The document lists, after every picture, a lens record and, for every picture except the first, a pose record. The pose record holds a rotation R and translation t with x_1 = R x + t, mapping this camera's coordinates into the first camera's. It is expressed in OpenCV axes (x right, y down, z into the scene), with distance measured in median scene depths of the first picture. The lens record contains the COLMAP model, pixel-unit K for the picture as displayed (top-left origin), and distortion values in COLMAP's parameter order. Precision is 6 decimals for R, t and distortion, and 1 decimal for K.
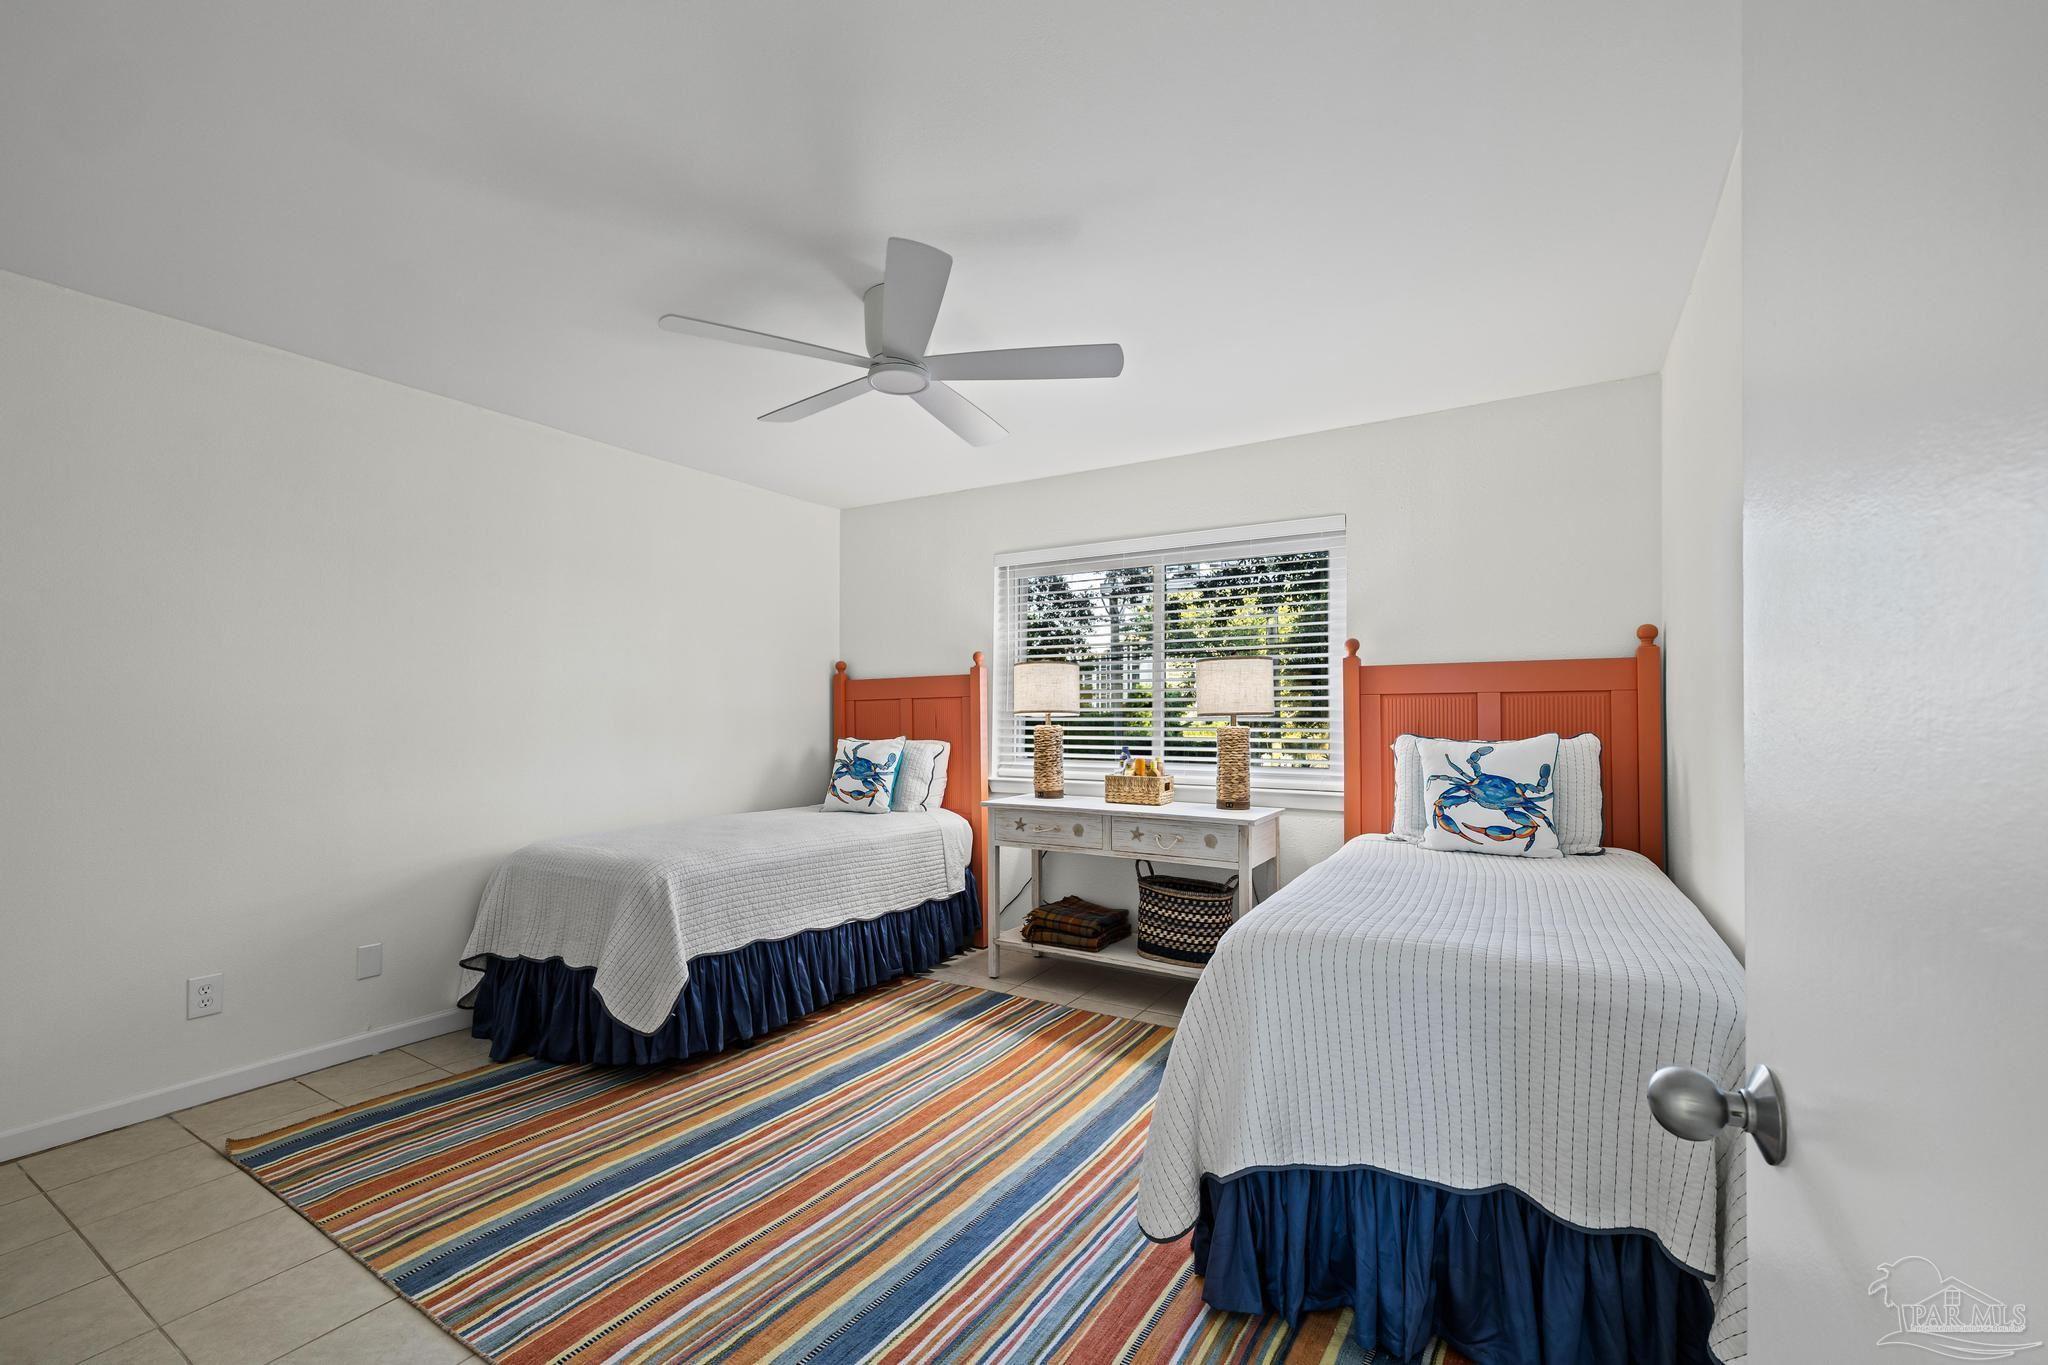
lens RADIAL K [[863.9, 0, 1013.9], [0, 863.9, 706.8], [0, 0, 1]] dist [0.000669, 0.000162]
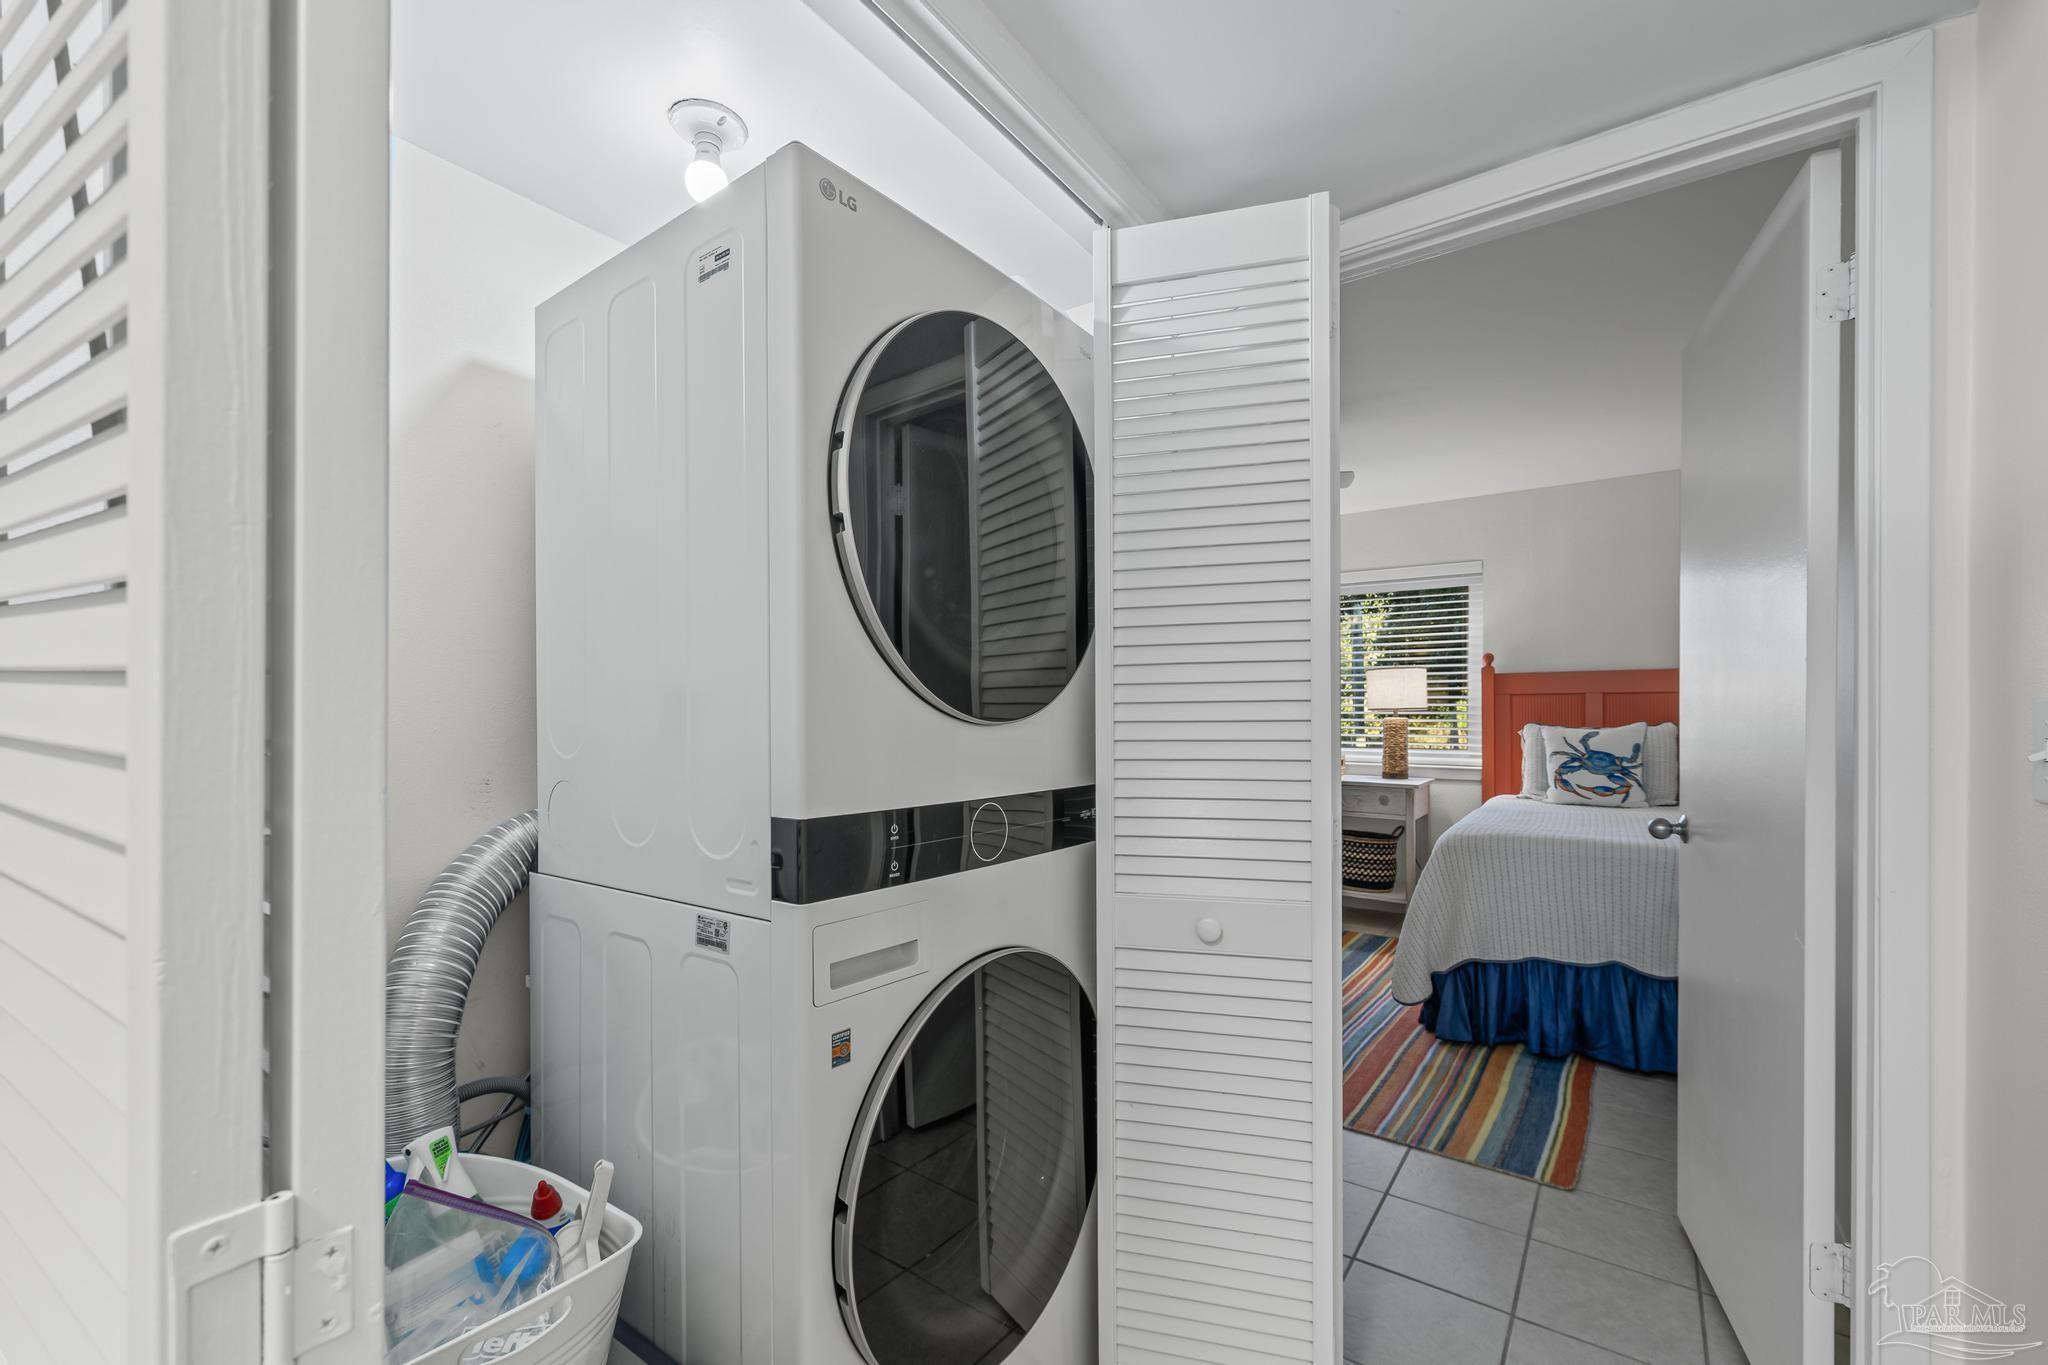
lens RADIAL K [[864.5, 0, 1019.0], [0, 864.5, 713.4], [0, 0, 1]] dist [0.000741, -0.000152]
pose [[0.997844, -0.001411, -0.065615, -0.311907], [0.002220, 0.999922, 0.012269, -0.003183], [0.065593, -0.012388, 0.997770, -0.495174]]
